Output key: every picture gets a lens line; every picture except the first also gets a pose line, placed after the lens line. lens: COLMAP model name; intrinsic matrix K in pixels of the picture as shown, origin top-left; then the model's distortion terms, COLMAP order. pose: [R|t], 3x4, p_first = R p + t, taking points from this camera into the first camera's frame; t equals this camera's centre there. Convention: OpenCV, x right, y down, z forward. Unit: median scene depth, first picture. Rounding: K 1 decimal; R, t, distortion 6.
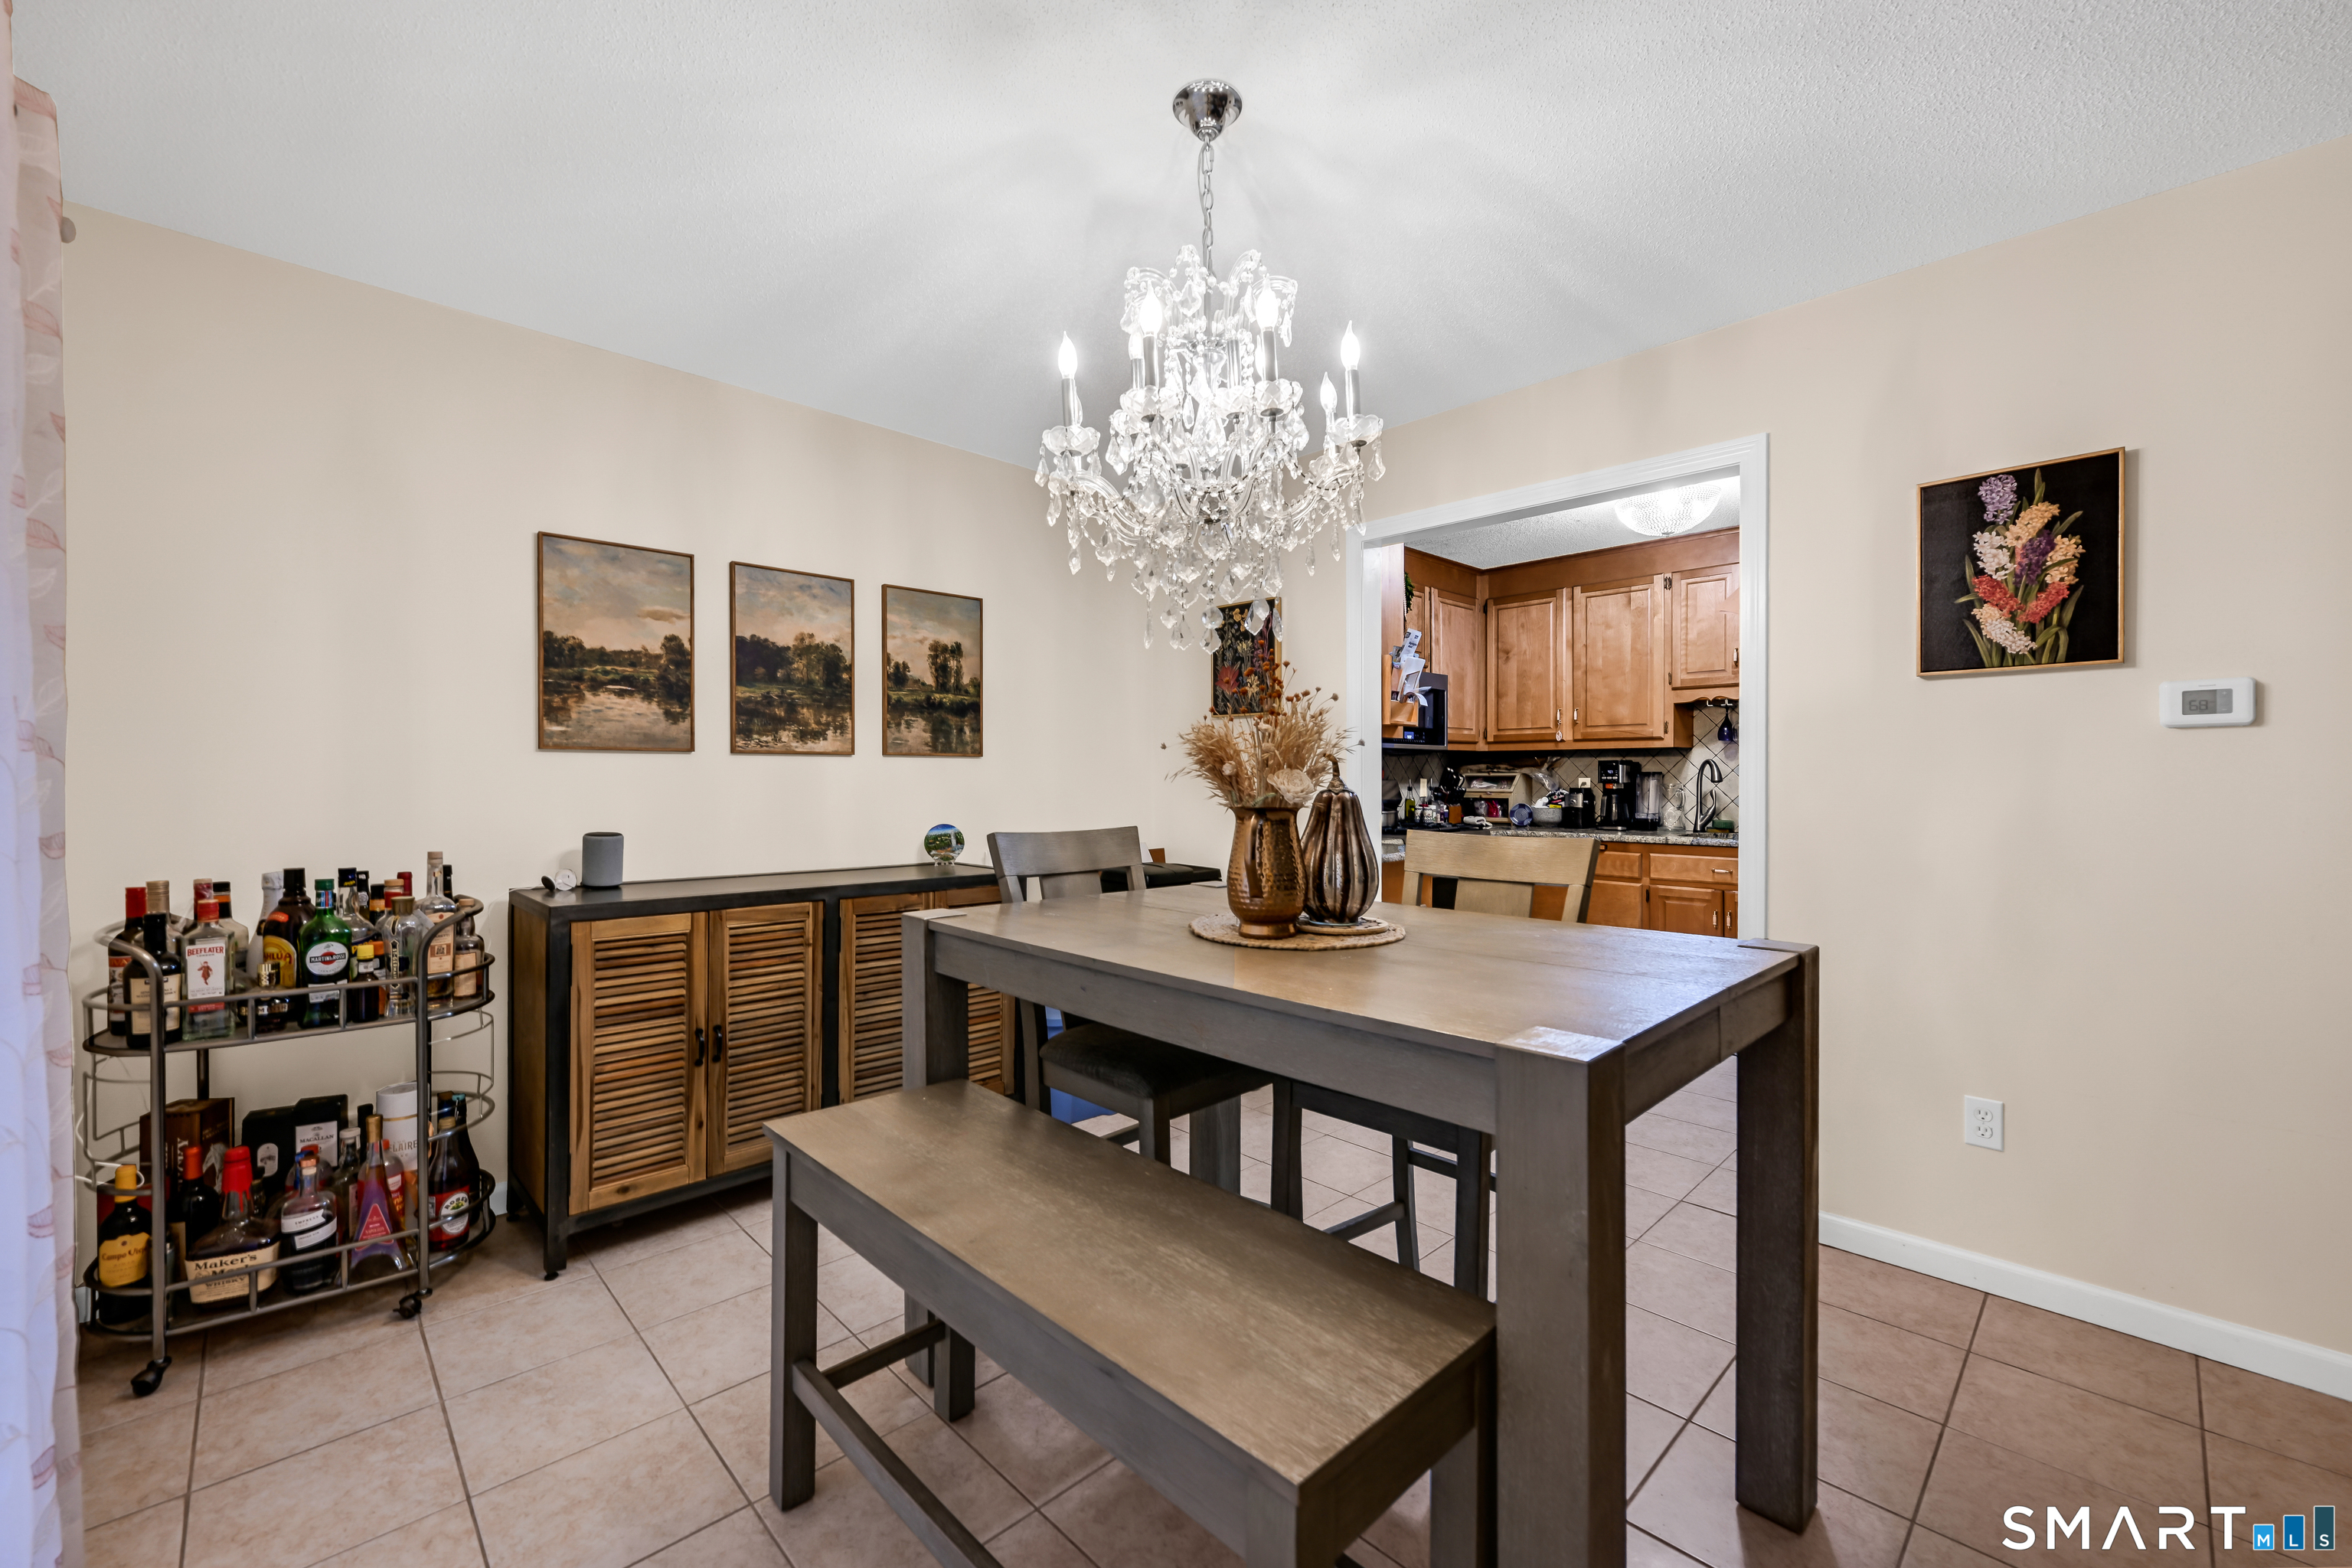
lens RADIAL K [[943.6, 0, 1212.3], [0, 943.6, 786.5], [0, 0, 1]] dist [-0.000602, 0.000003]
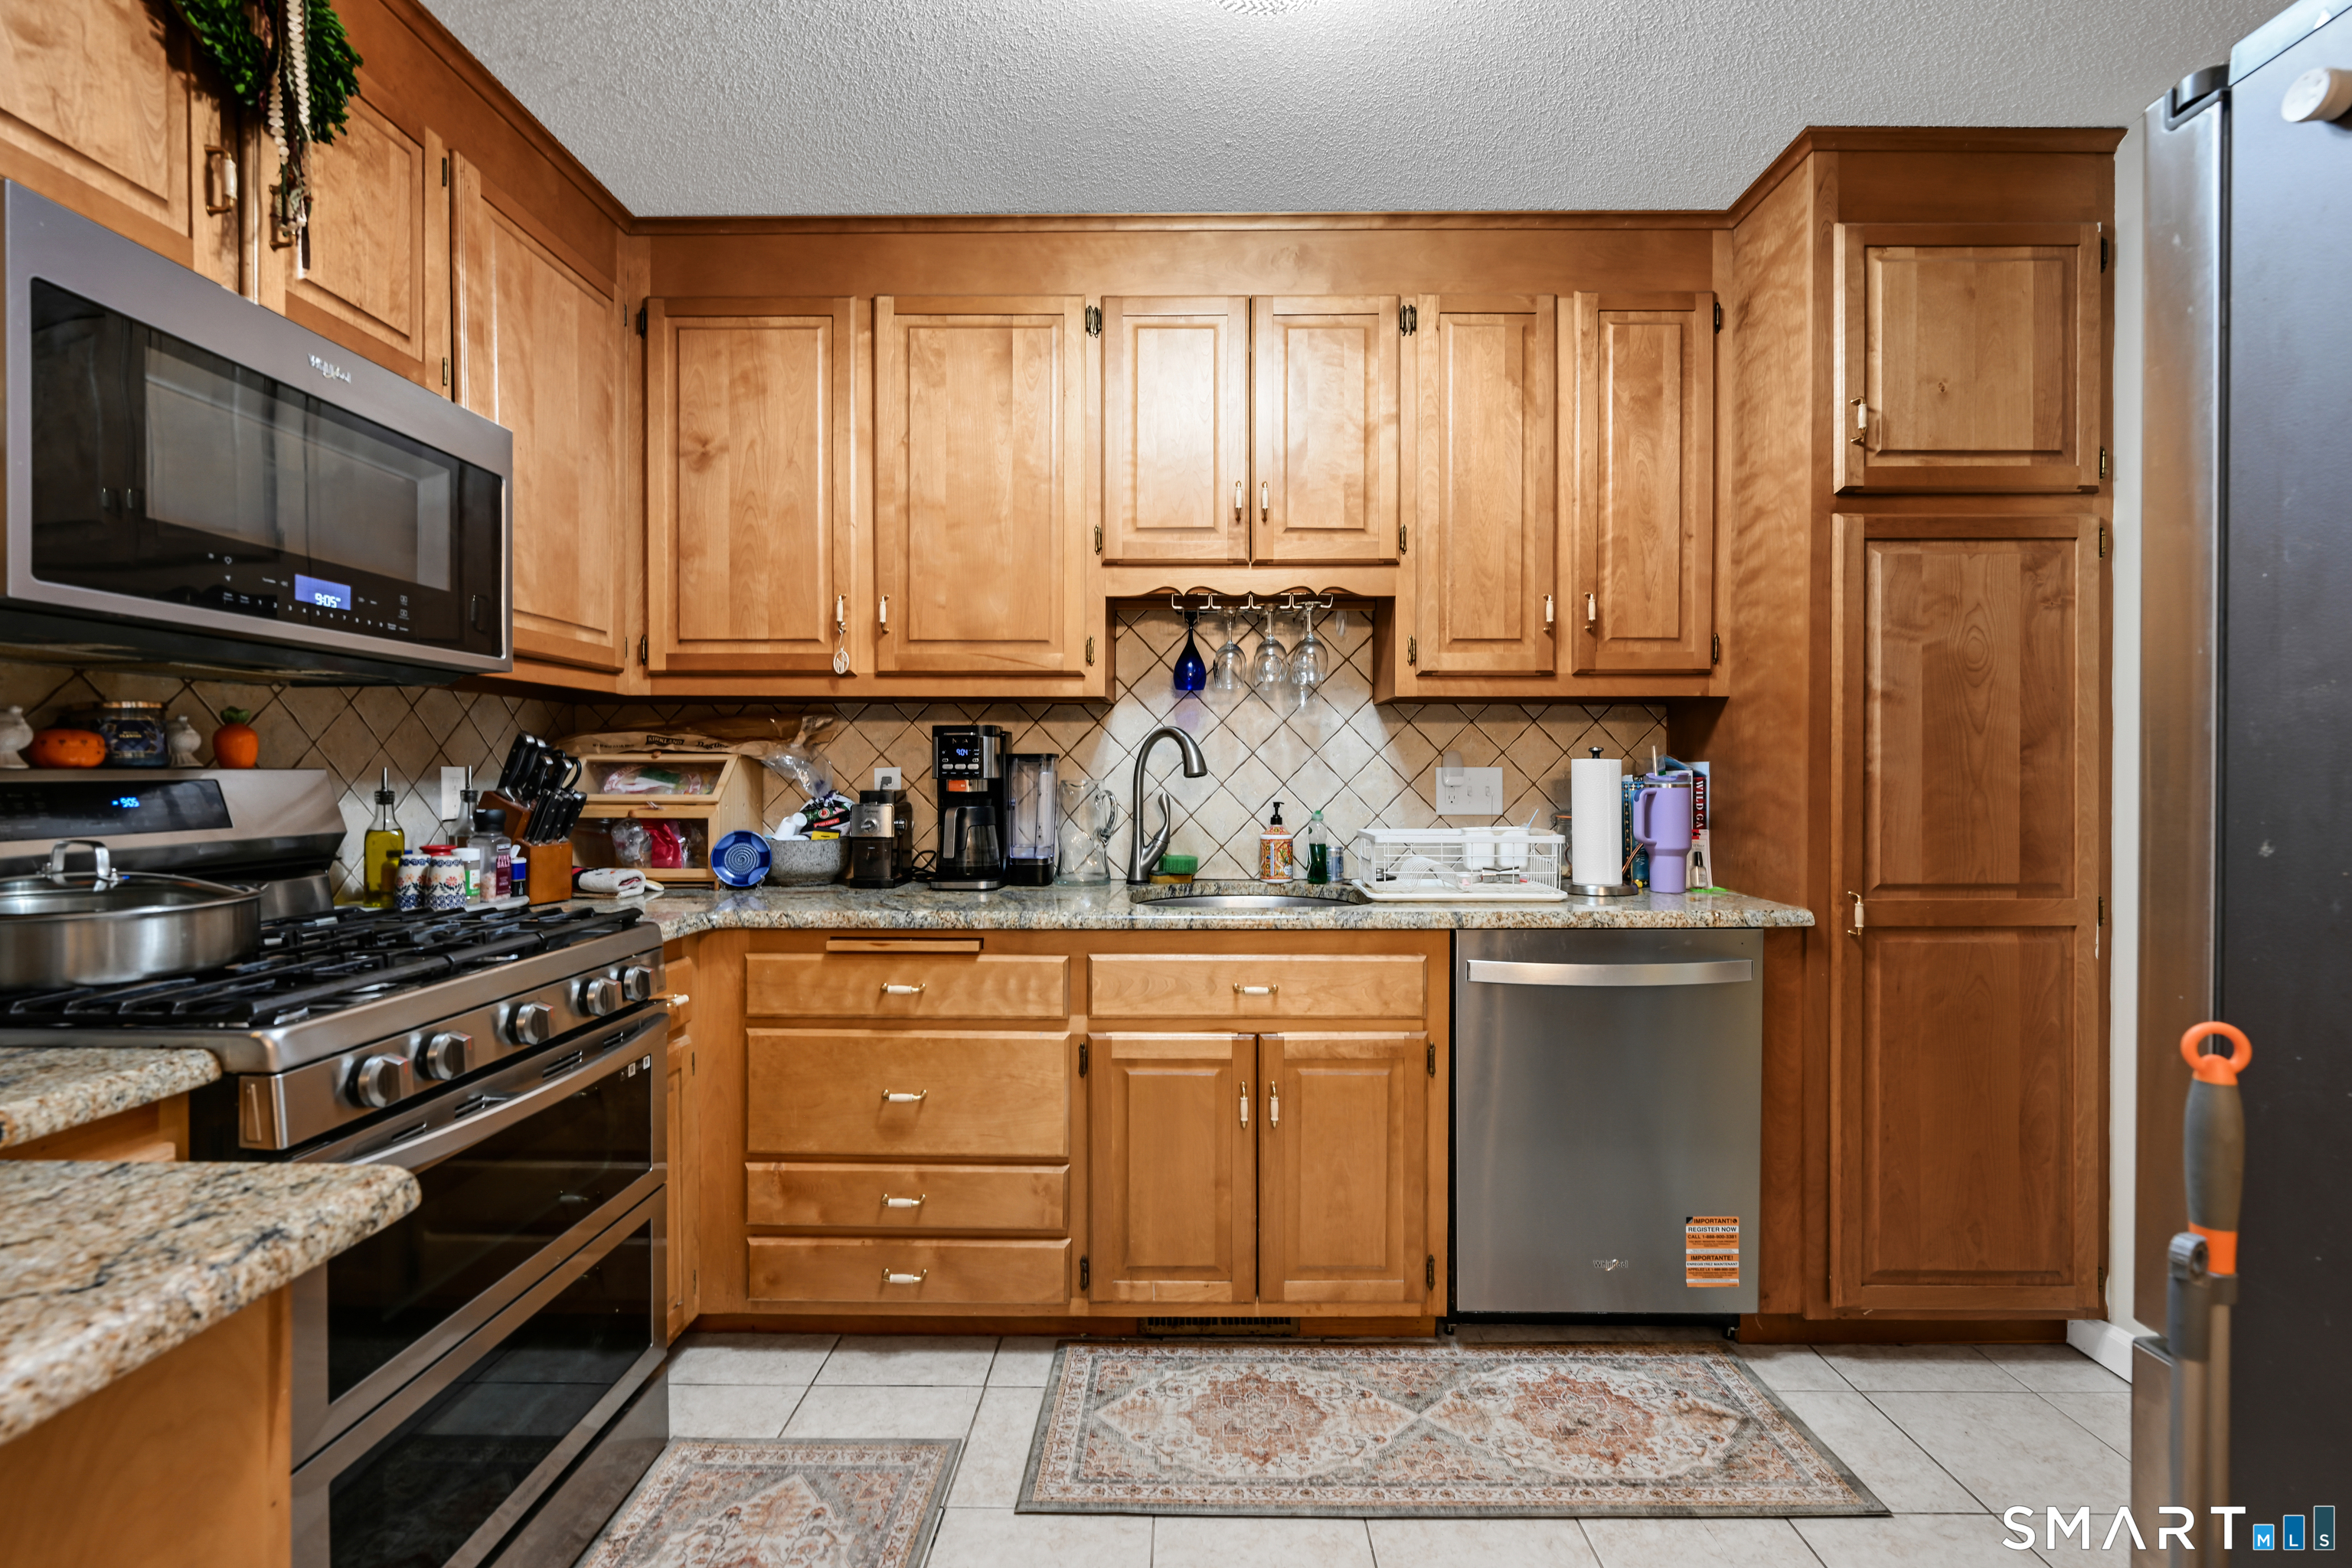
lens RADIAL K [[981.6, 0, 1176.0], [0, 981.6, 784.0], [0, 0, 1]] dist [-0.023980, 0.000009]
pose [[0.714650, -0.006185, 0.699455, 0.179605], [0.005354, 0.999980, 0.003373, -0.002232], [-0.699462, 0.001334, 0.714669, 0.608640]]
